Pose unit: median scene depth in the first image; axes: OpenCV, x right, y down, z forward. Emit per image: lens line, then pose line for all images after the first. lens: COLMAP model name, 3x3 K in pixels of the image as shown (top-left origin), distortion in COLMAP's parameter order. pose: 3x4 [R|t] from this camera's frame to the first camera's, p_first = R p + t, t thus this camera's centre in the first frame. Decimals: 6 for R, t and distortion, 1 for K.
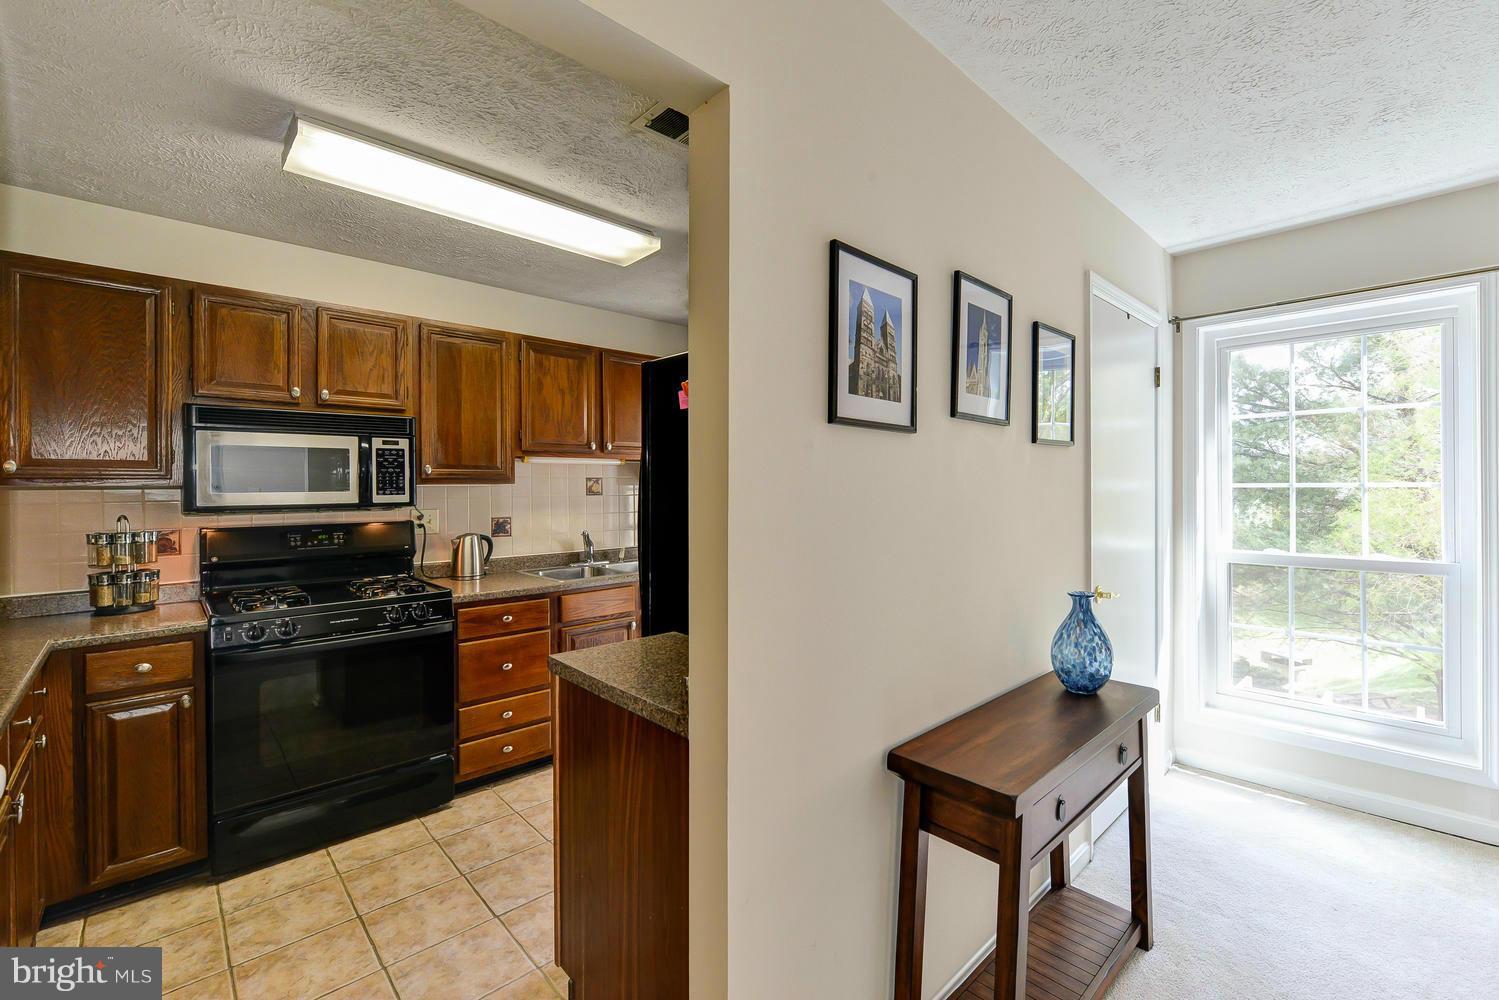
lens RADIAL K [[638.5, 0, 789.1], [0, 638.5, 478.0], [0, 0, 1]] dist [-0.000713, -0.000052]
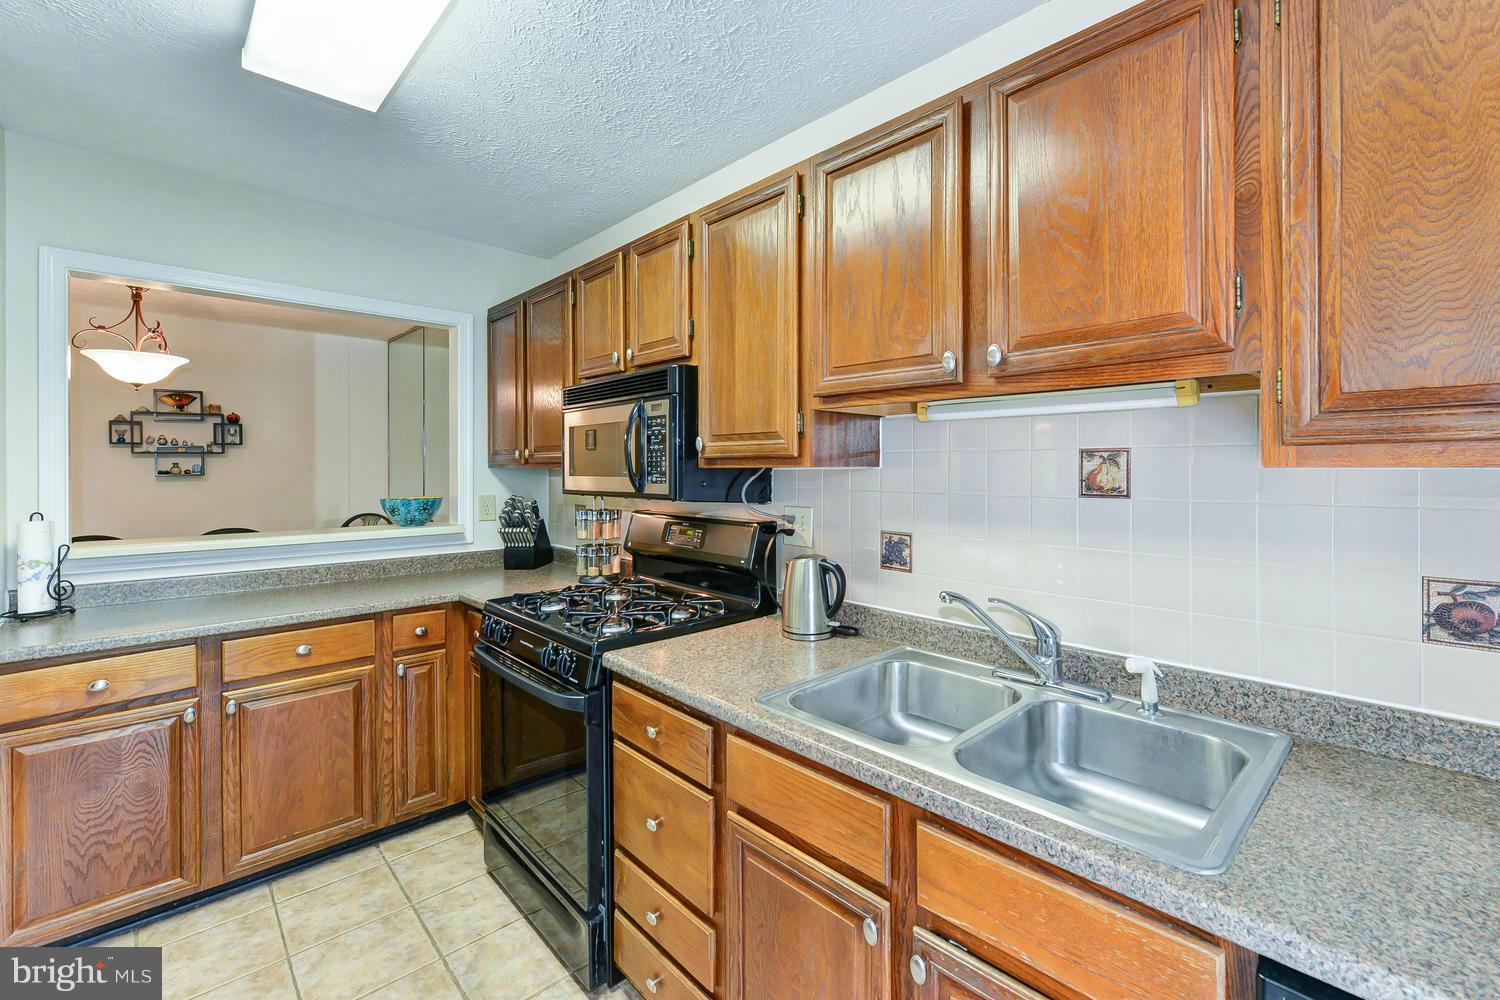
lens RADIAL K [[638.9, 0, 789.6], [0, 638.9, 478.0], [0, 0, 1]] dist [-0.000713, -0.000052]
pose [[0.007187, 0.018583, -0.999801, 0.061992], [0.012749, 0.999744, 0.018674, 0.009018], [0.999893, -0.012881, 0.006948, 1.042187]]
